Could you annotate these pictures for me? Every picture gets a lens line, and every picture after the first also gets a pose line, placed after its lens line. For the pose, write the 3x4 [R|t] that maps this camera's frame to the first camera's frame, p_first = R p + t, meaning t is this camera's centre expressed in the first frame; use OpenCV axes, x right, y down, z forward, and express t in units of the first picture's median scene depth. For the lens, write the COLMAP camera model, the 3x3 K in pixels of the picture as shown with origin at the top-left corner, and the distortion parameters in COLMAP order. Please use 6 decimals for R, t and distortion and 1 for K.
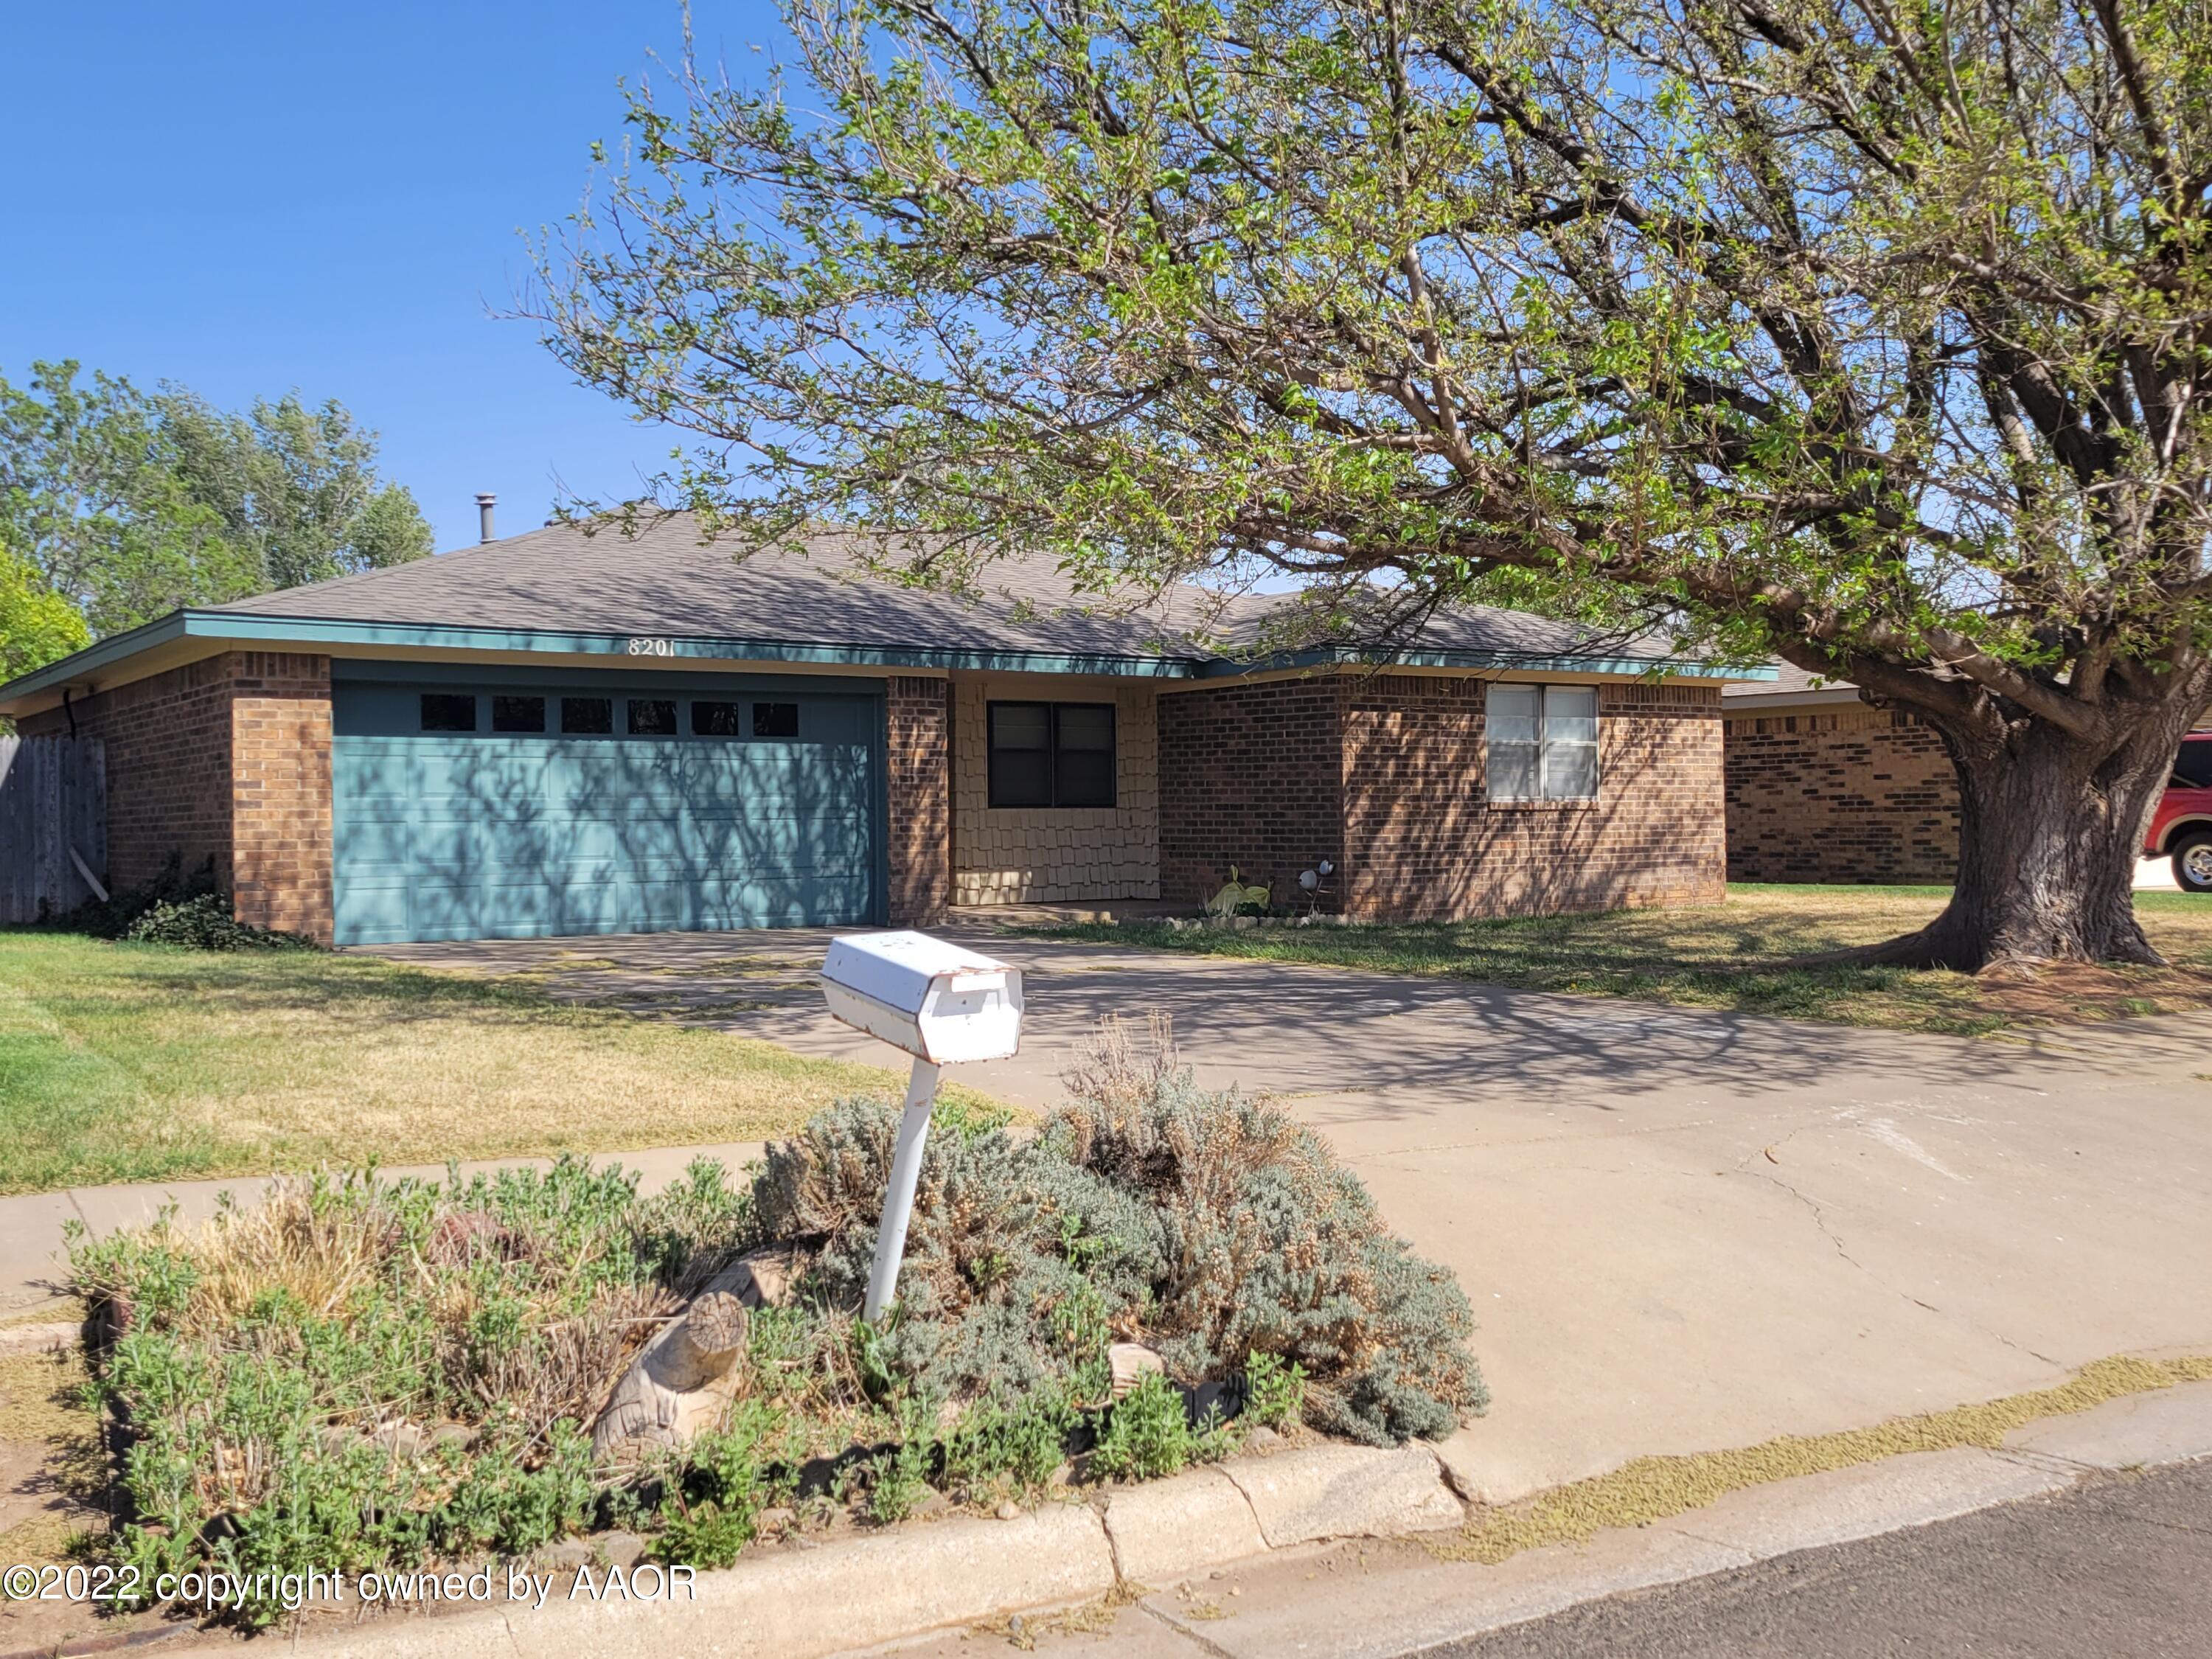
lens RADIAL K [[2172.5, 0, 1106.0], [0, 2172.5, 829.5], [0, 0, 1]] dist [0.006529, 0.005080]
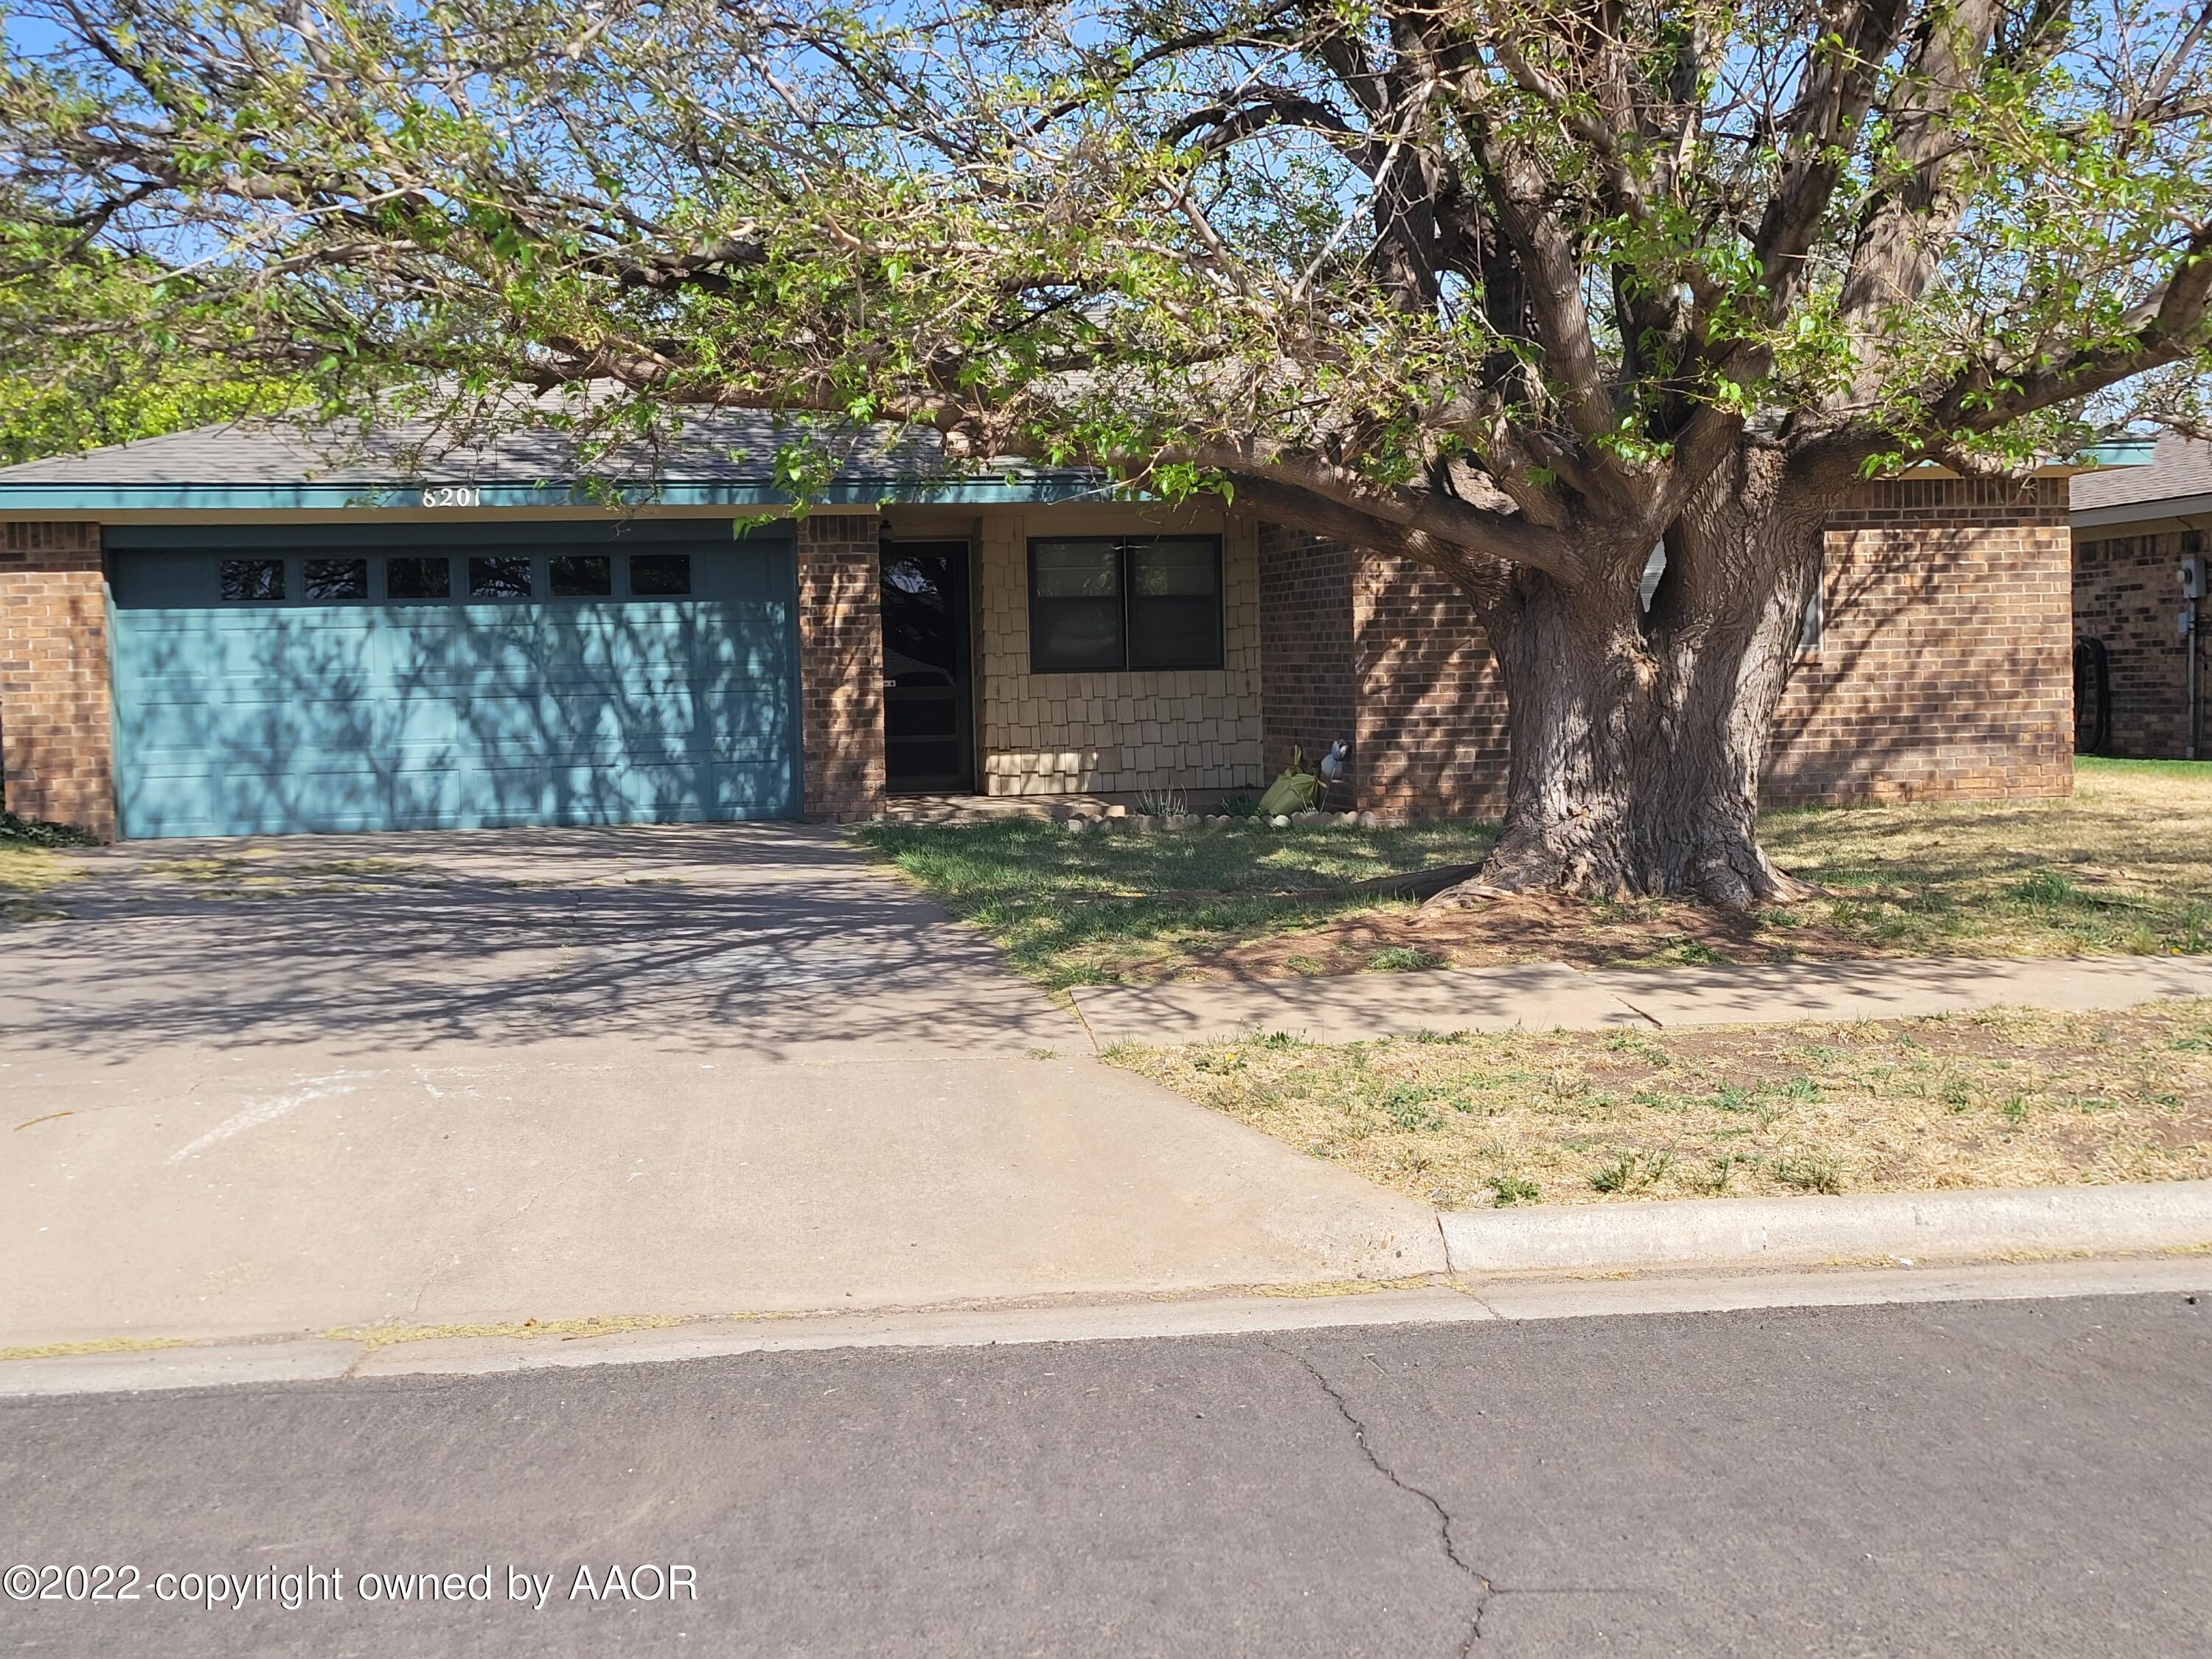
lens RADIAL K [[2855.2, 0, 1106.0], [0, 2855.2, 829.5], [0, 0, 1]] dist [0.014023, 0.012742]
pose [[0.902293, 0.011301, -0.430976, 0.465583], [0.011622, 0.998656, 0.050518, -0.005661], [0.430968, -0.050590, 0.900948, 0.073578]]
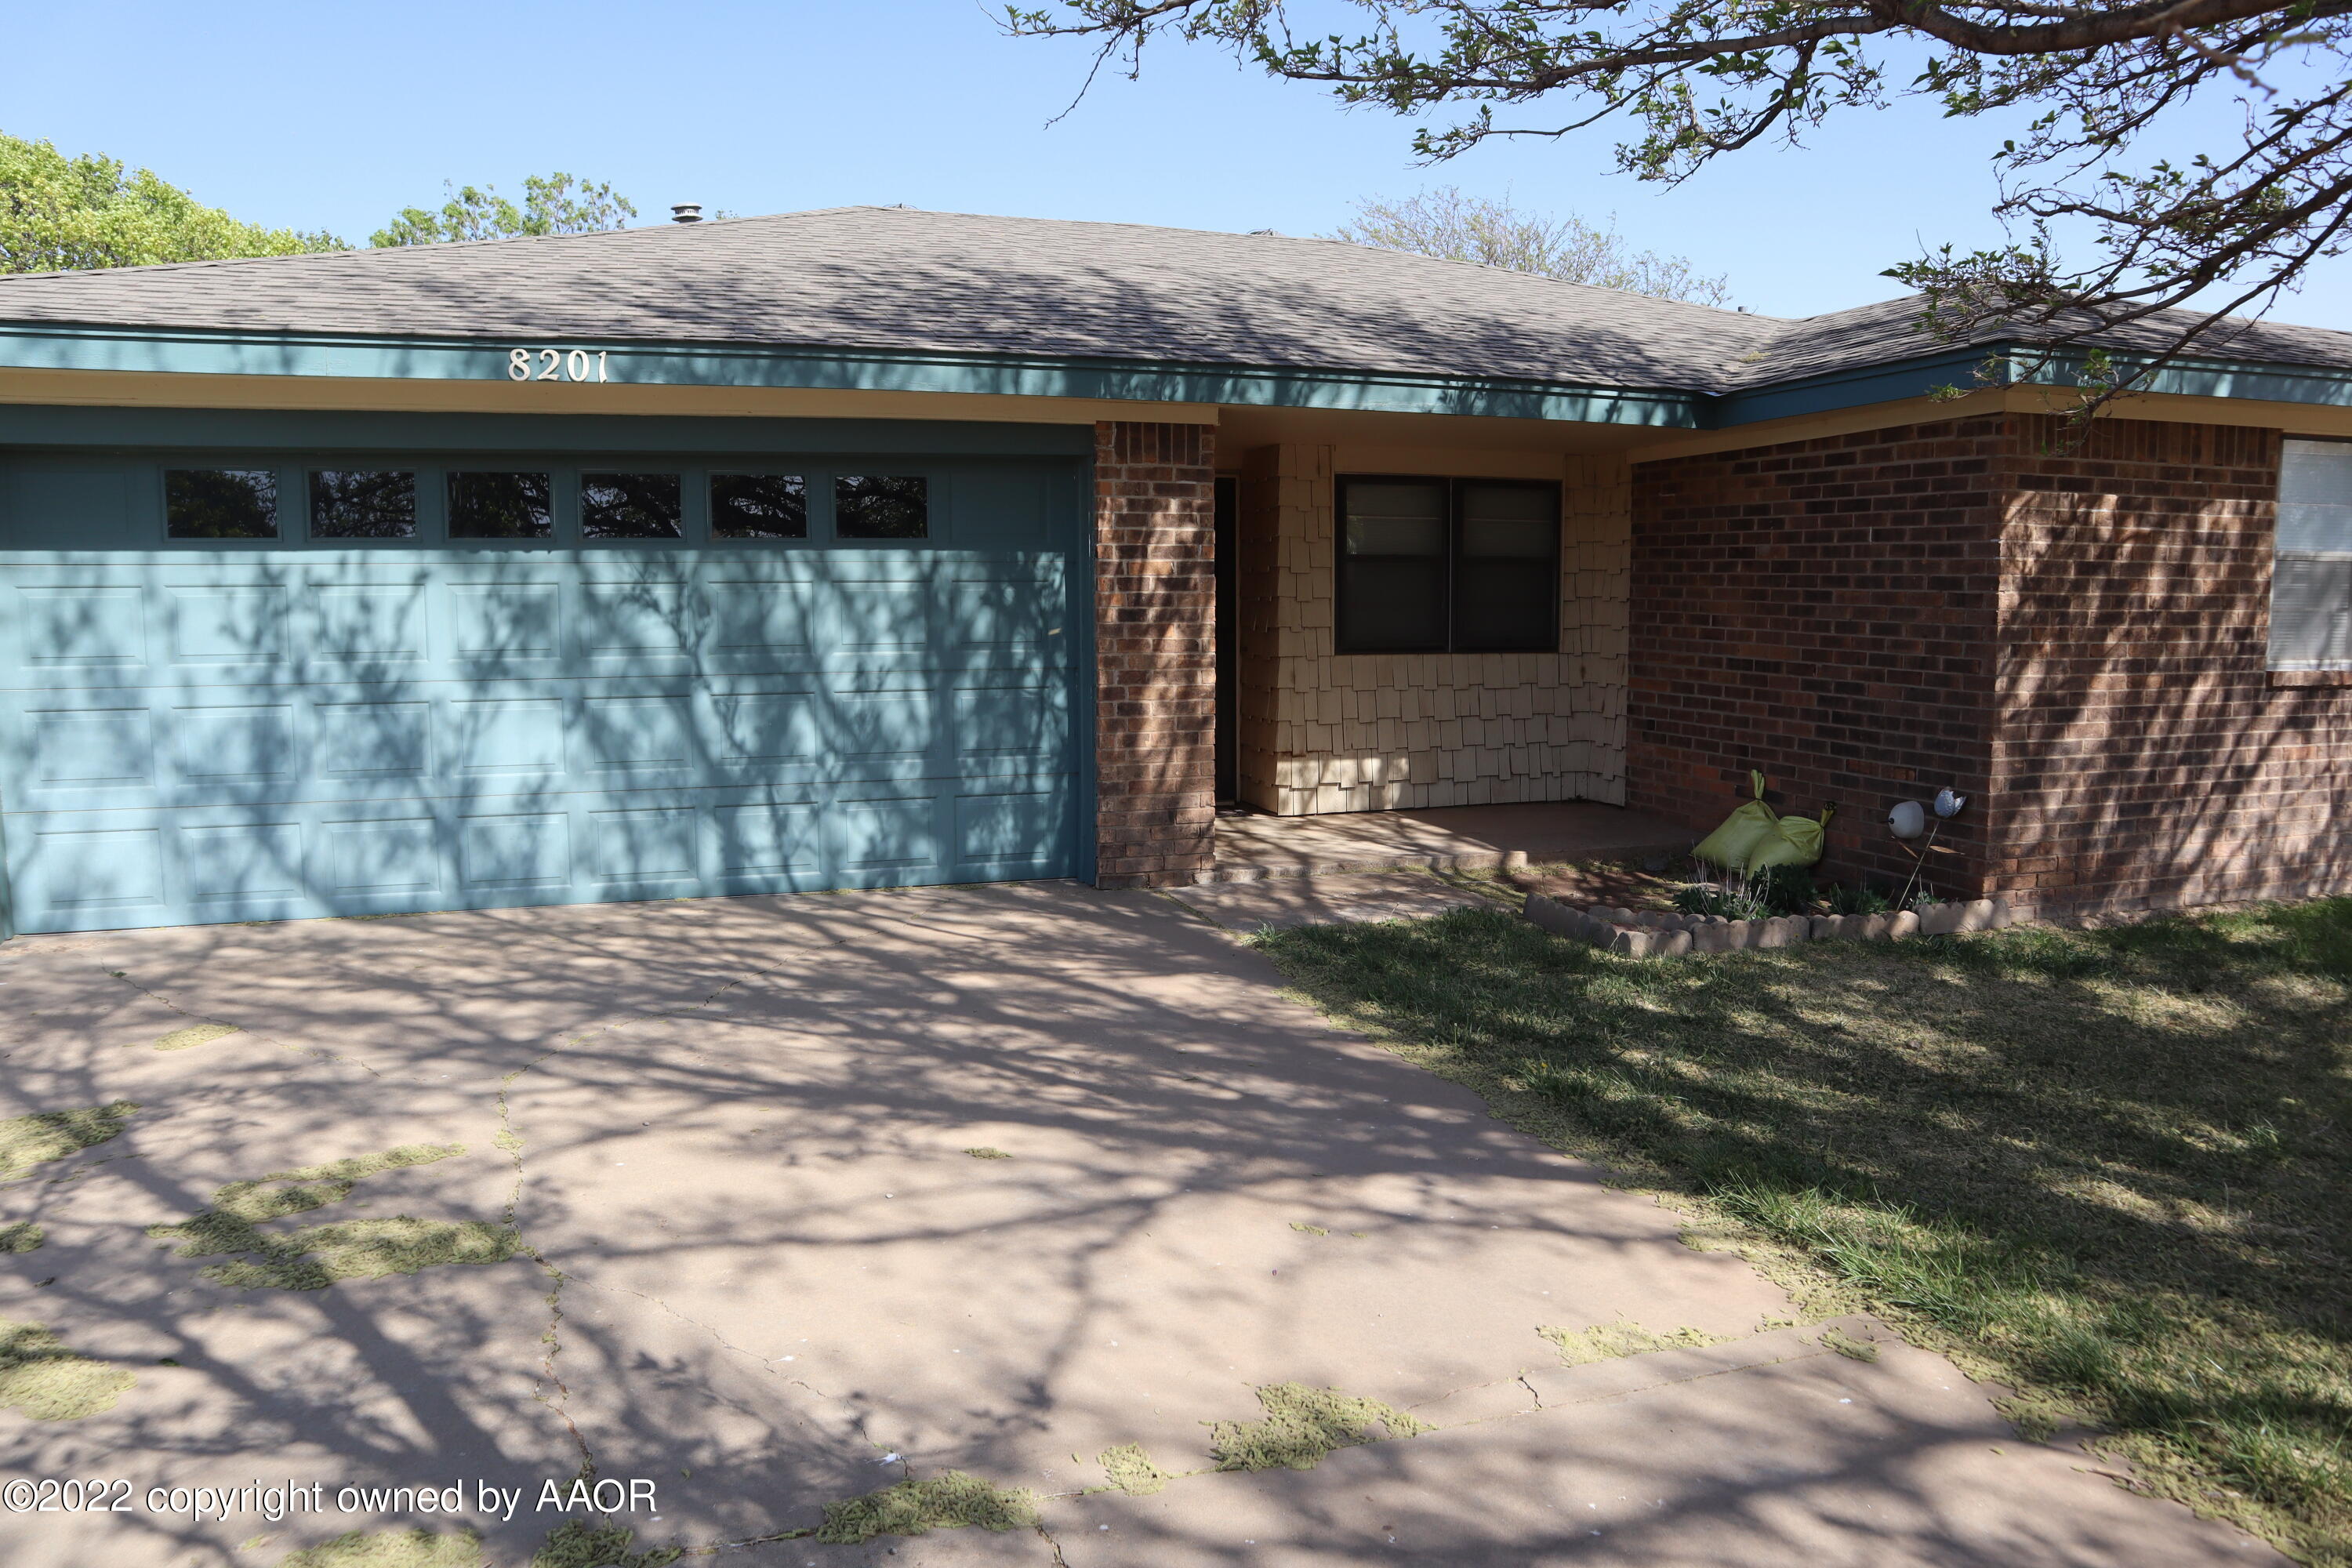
lens RADIAL K [[1636.7, 0, 1138.9], [0, 1636.7, 784.2], [0, 0, 1]] dist [-0.140715, 0.102589]
pose [[0.957090, 0.042307, -0.286685, 0.027455], [-0.010440, 0.993677, 0.111787, -0.026349], [0.289602, -0.103997, 0.951481, 0.607008]]
